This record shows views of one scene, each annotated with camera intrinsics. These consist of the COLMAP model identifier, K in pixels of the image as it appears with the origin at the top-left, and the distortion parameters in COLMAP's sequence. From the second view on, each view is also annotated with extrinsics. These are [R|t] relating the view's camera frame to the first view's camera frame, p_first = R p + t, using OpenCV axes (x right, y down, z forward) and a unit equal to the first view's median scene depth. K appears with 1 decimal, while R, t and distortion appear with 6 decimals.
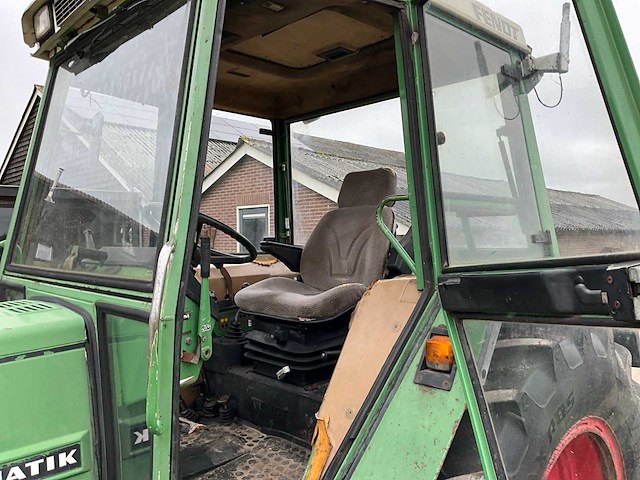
lens RADIAL K [[517.6, 0, 319.5], [0, 517.6, 237.4], [0, 0, 1]] dist [0.088798, -0.163710]
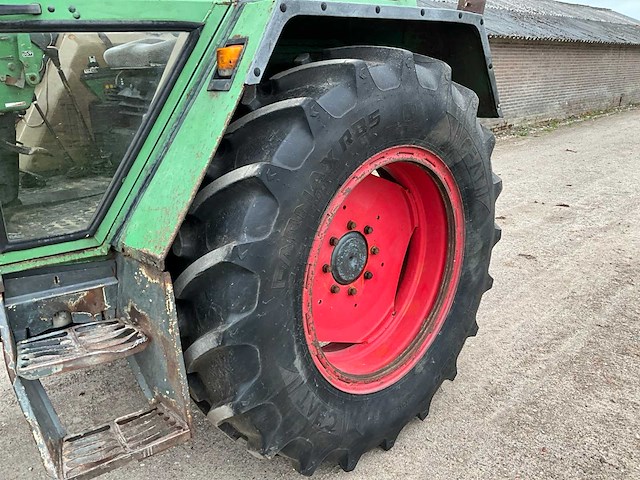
lens RADIAL K [[514.2, 0, 320.0], [0, 514.2, 240.0], [0, 0, 1]] dist [0.084114, -0.103049]
pose [[0.999626, -0.012746, -0.024184, 0.339256], [0.019385, 0.954271, 0.298313, 0.200919], [0.019275, -0.298670, 0.954162, -0.082629]]
